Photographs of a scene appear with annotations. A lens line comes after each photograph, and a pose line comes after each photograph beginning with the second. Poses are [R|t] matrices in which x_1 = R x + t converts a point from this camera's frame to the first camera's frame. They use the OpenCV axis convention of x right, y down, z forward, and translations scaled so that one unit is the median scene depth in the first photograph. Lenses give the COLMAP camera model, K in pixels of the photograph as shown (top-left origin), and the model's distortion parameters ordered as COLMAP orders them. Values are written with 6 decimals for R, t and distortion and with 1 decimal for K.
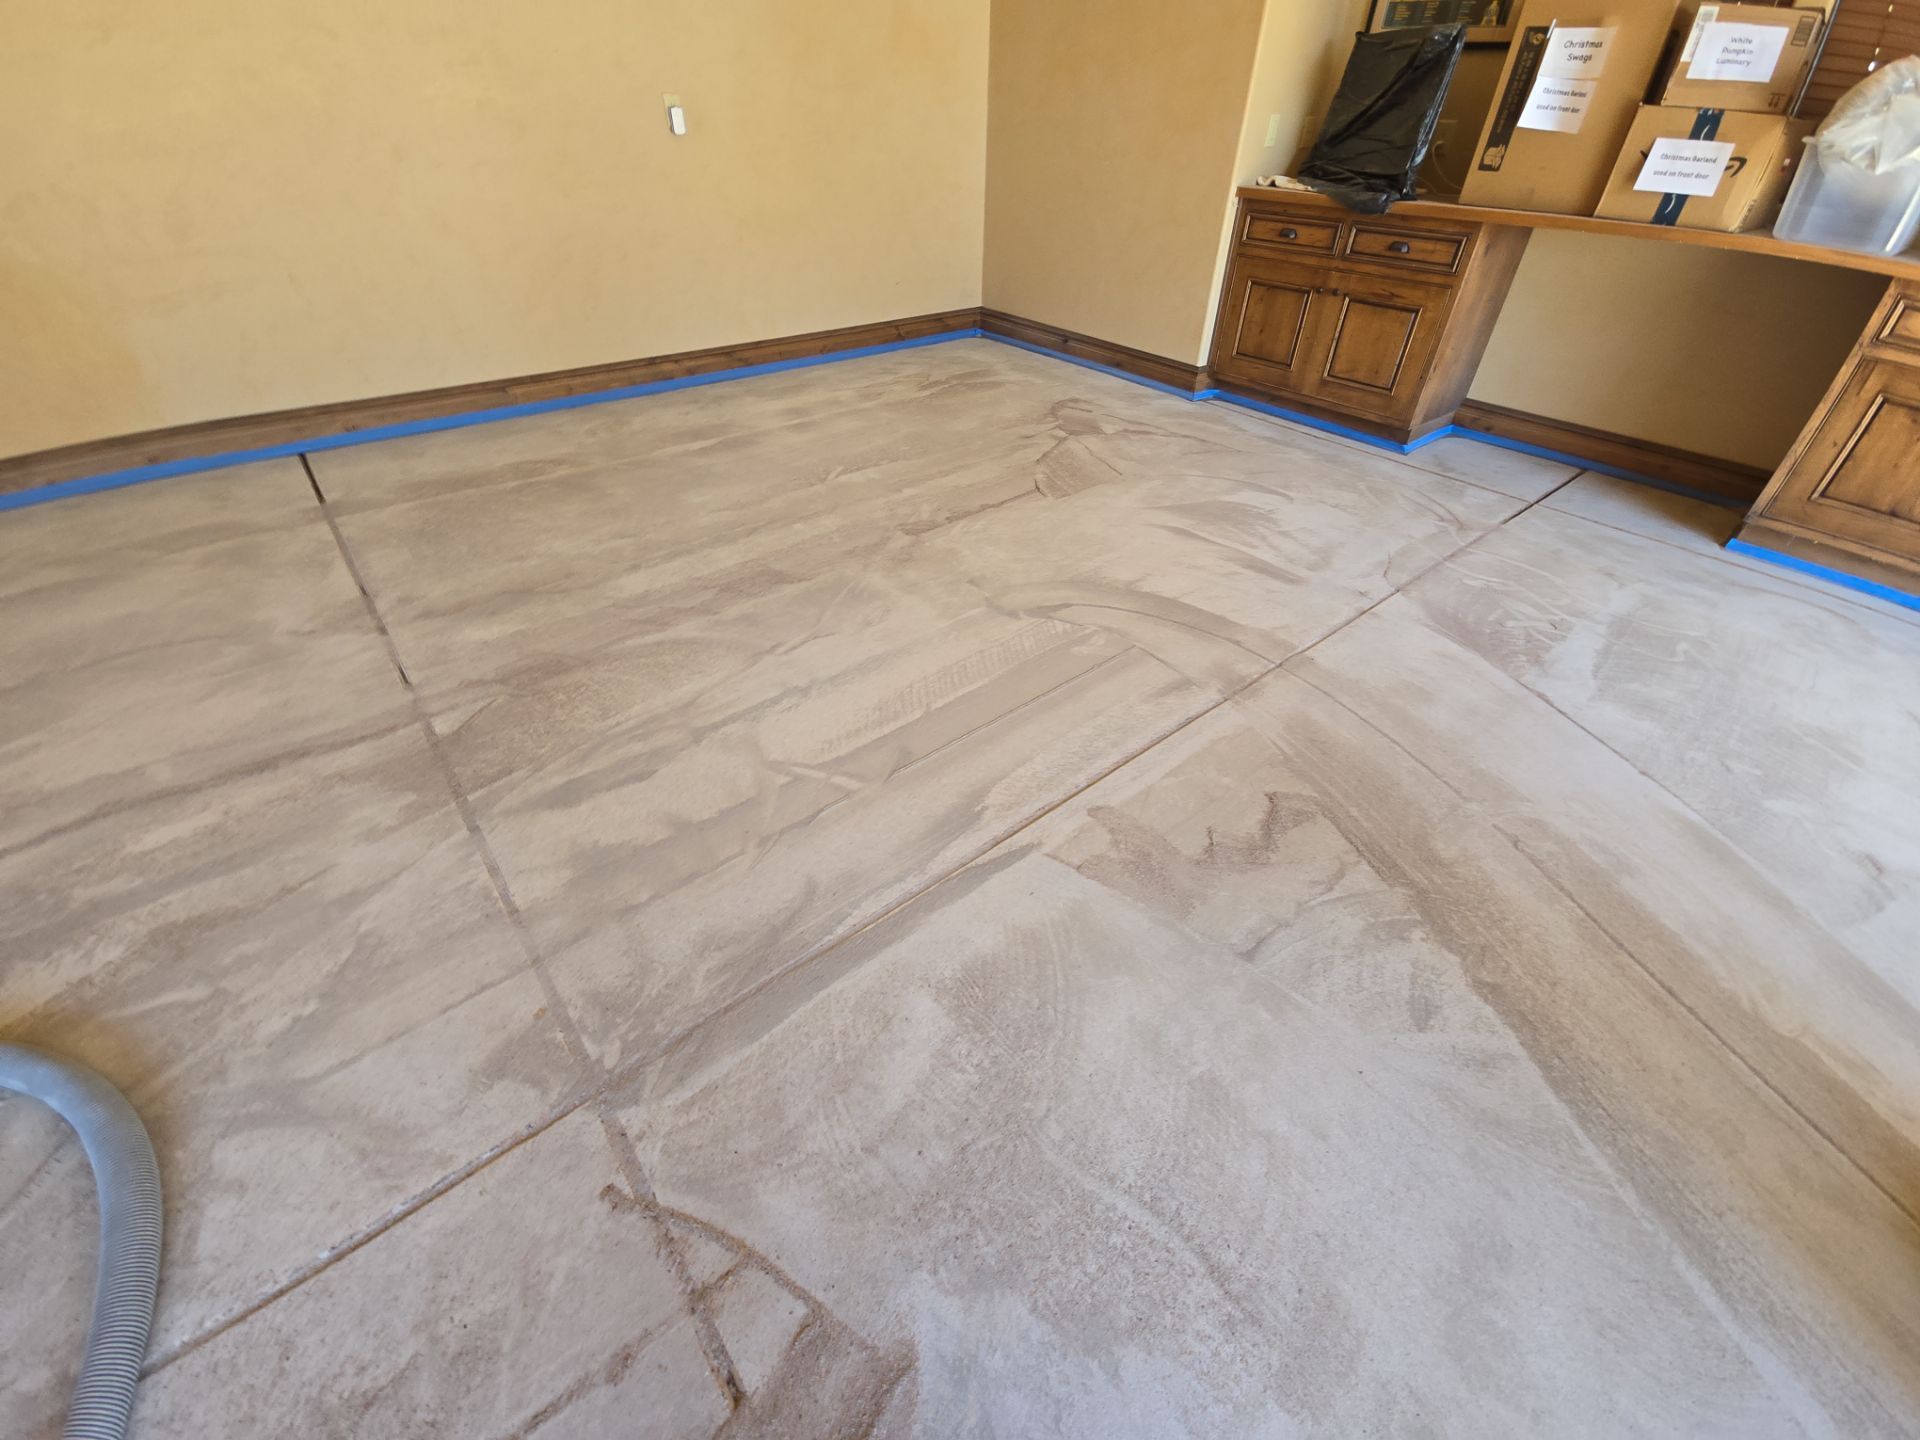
lens RADIAL K [[808.9, 0, 953.6], [0, 808.9, 720.8], [0, 0, 1]] dist [-0.001471, -0.001974]
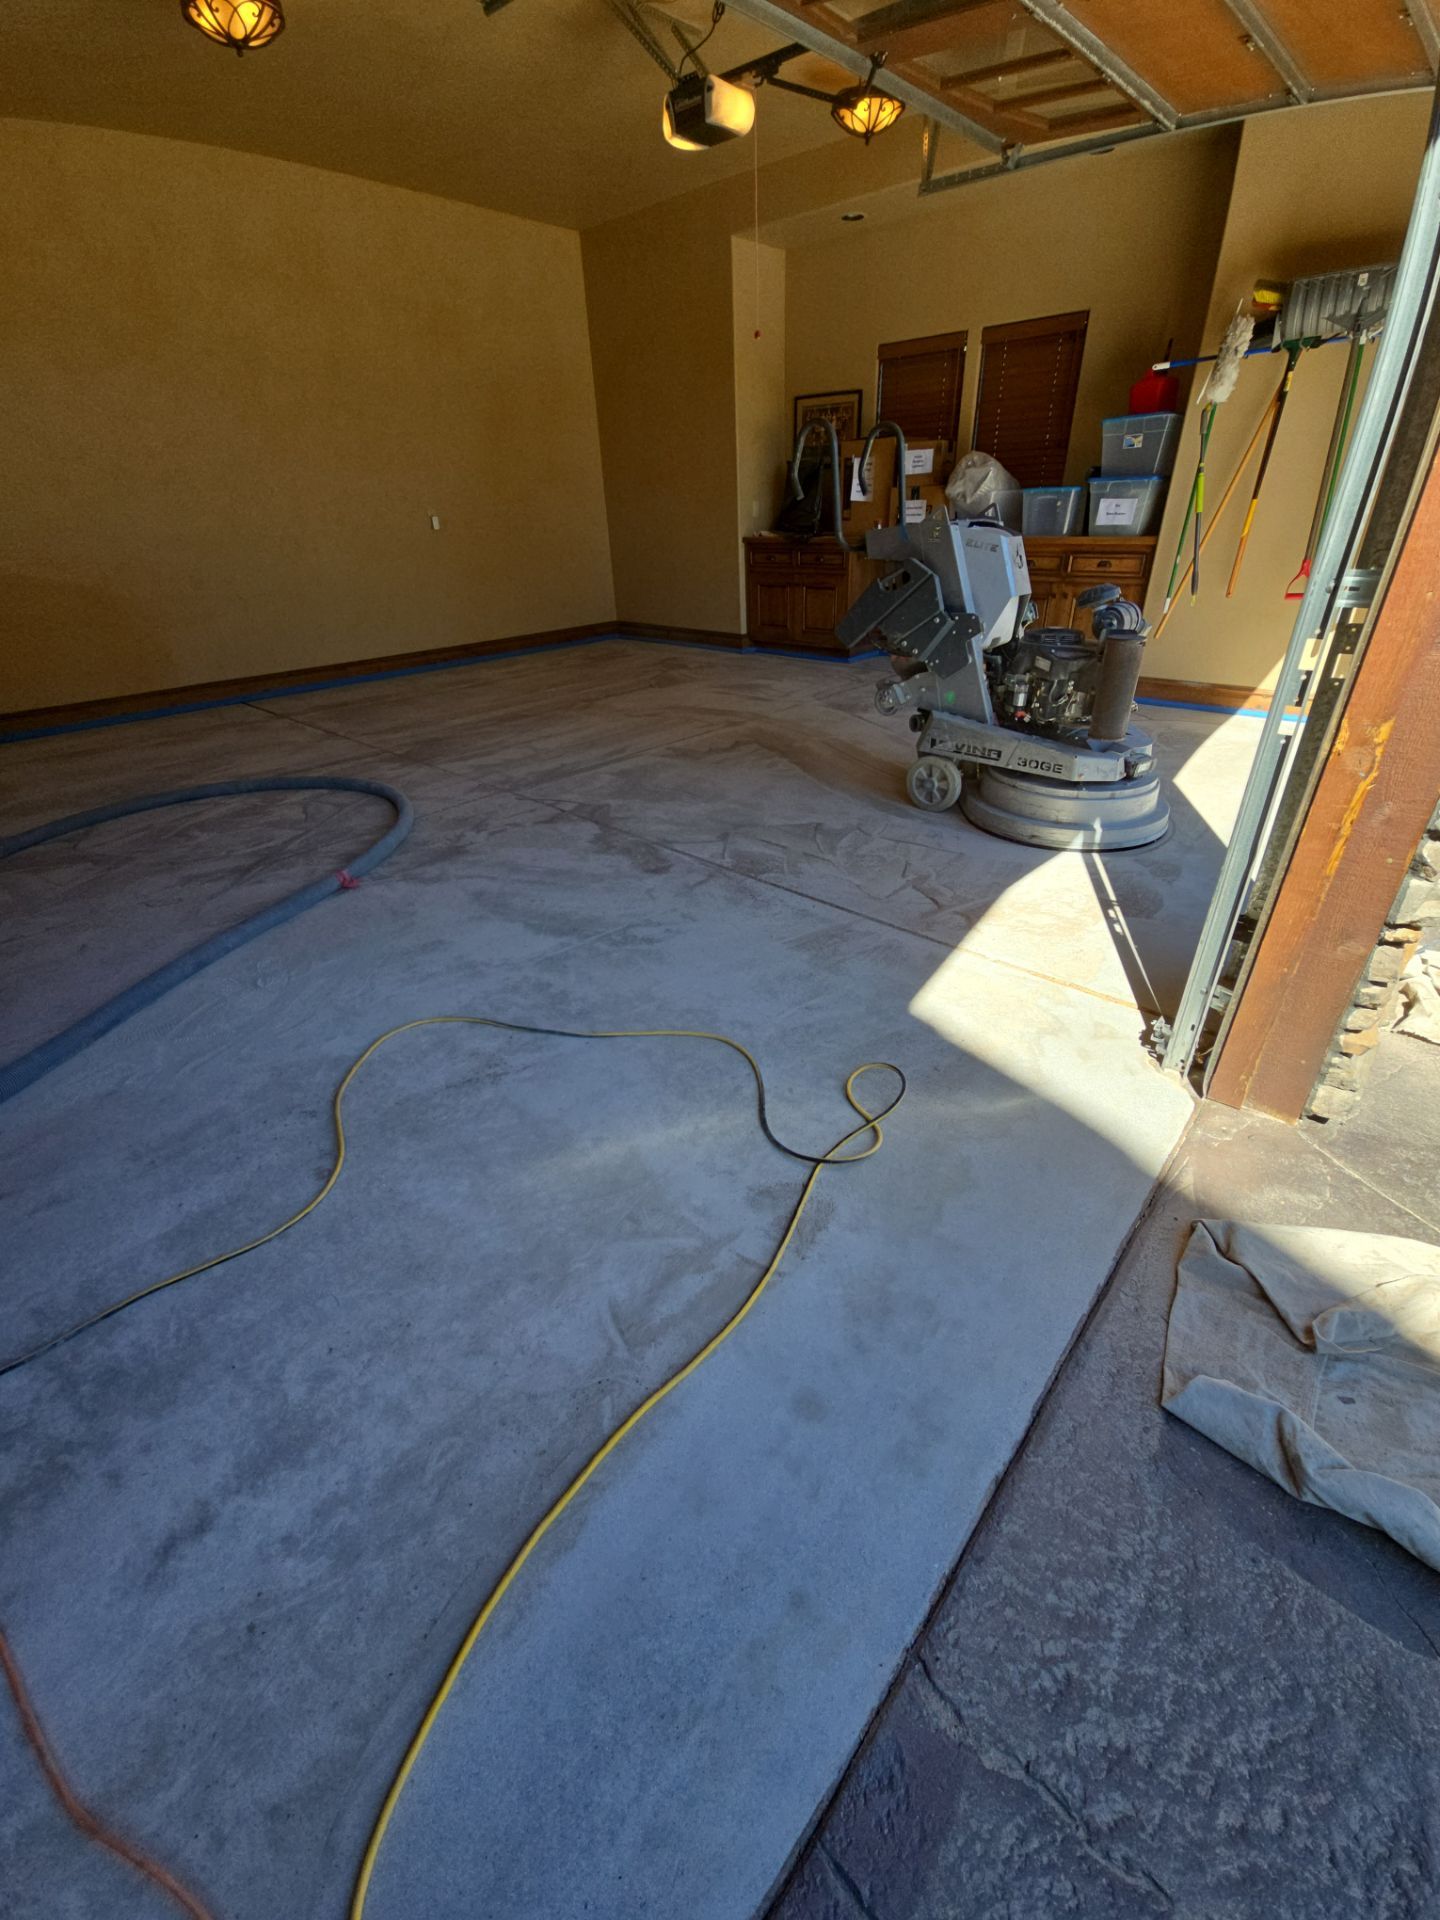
lens RADIAL K [[808.9, 0, 729.5], [0, 808.9, 966.3], [0, 0, 1]] dist [-0.001471, -0.001974]
pose [[0.987388, -0.117350, 0.106276, 0.004619], [0.130396, 0.983484, -0.125520, 0.555620], [-0.089791, 0.137795, 0.986382, -0.718872]]
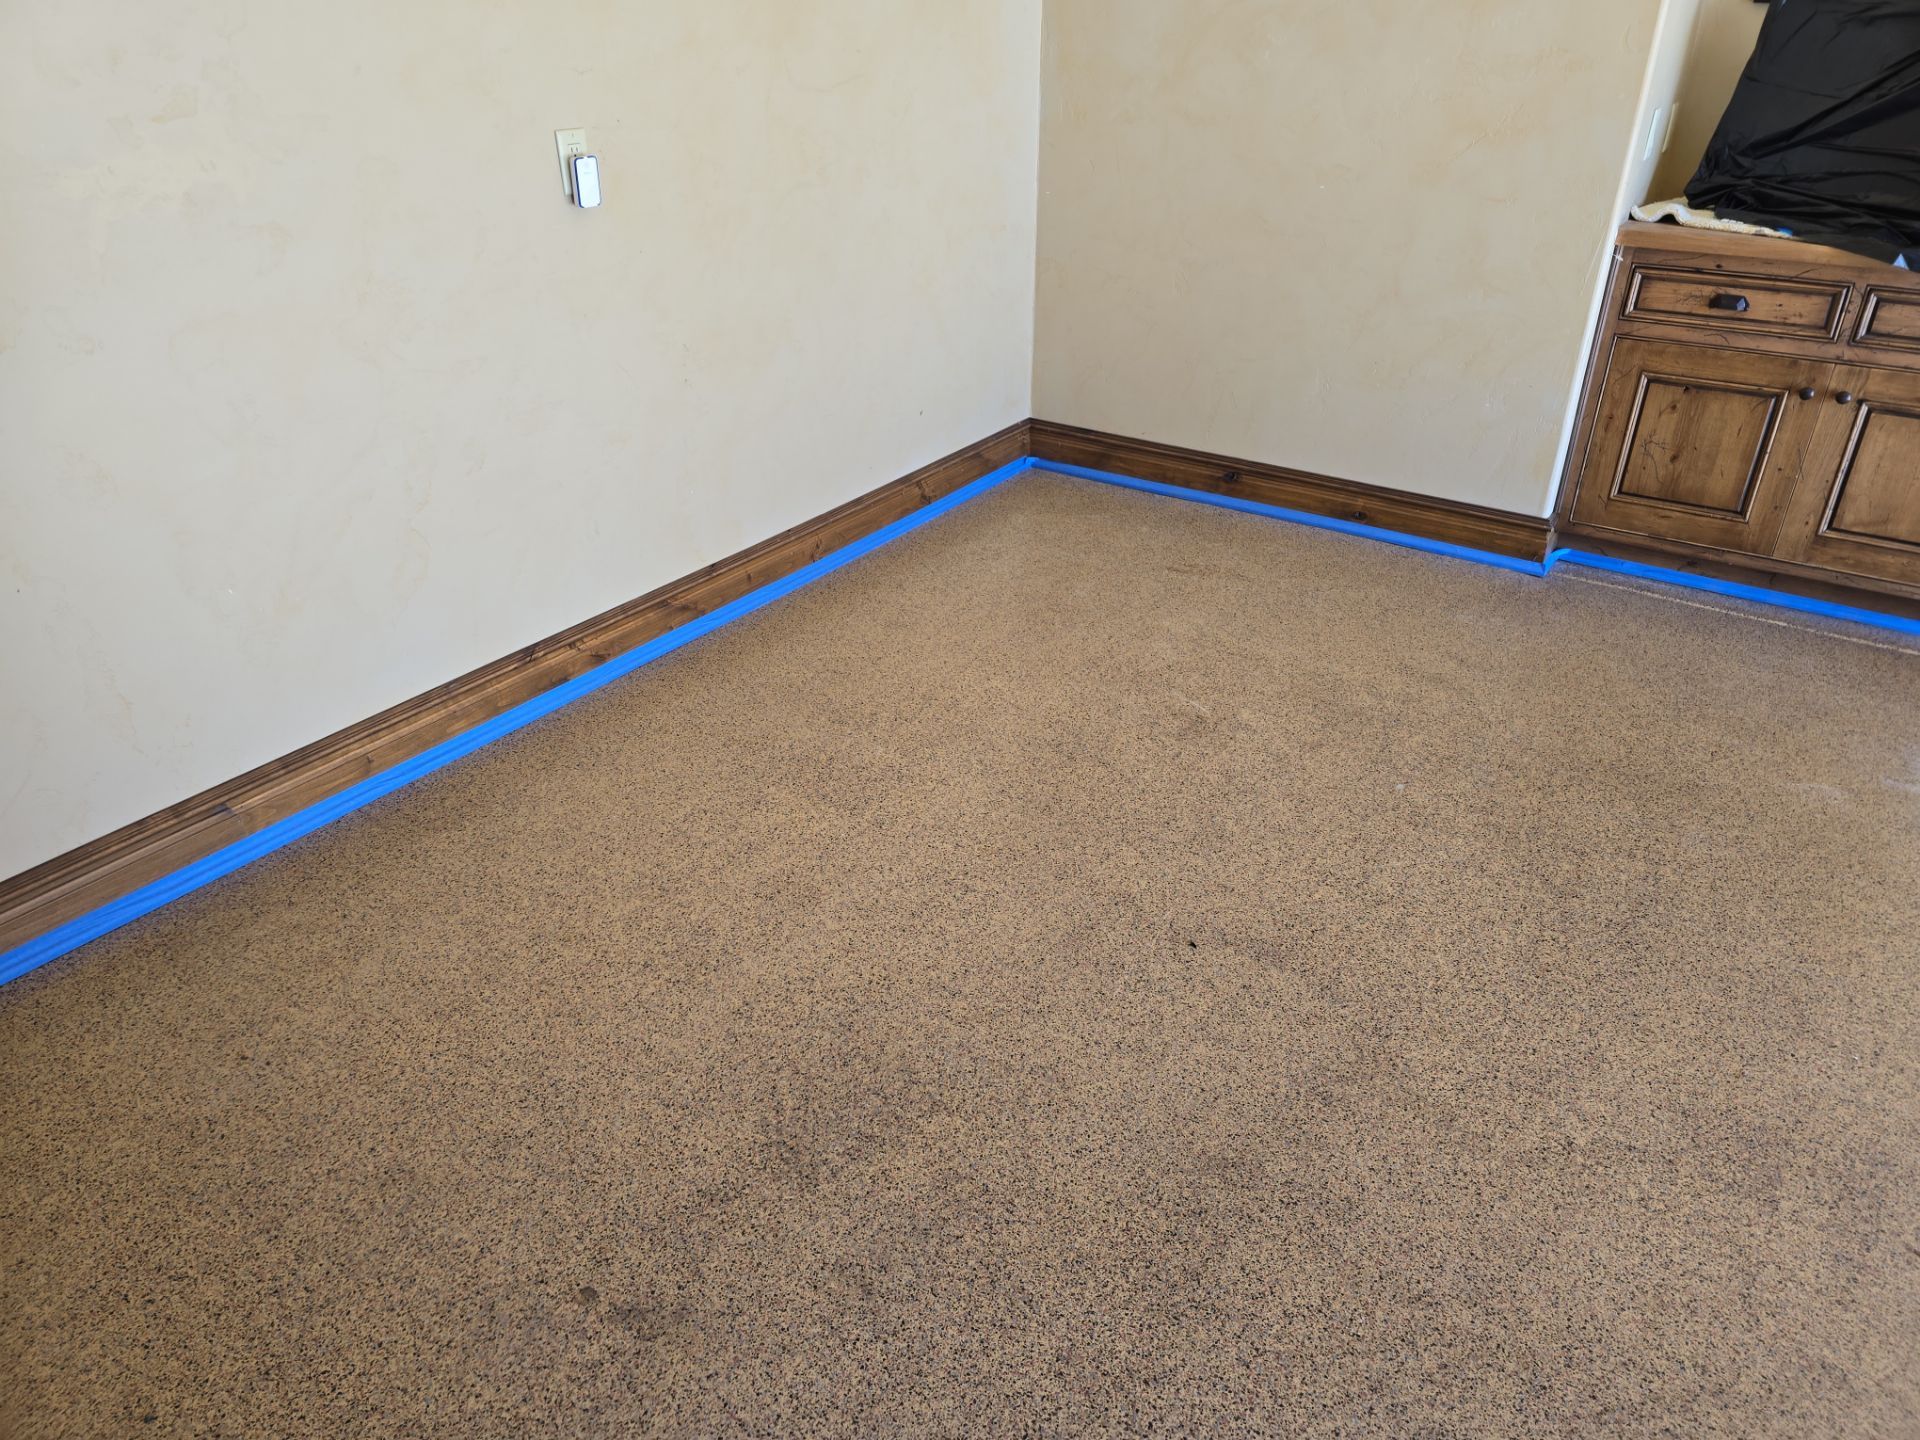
lens RADIAL K [[1310.3, 0, 956.3], [0, 1310.3, 720.5], [0, 0, 1]] dist [0.002860, -0.007293]
pose [[0.958845, -0.155161, 0.237786, -0.358949], [0.188351, 0.974272, -0.123769, -0.304703], [-0.212463, 0.163463, 0.963400, 0.280251]]
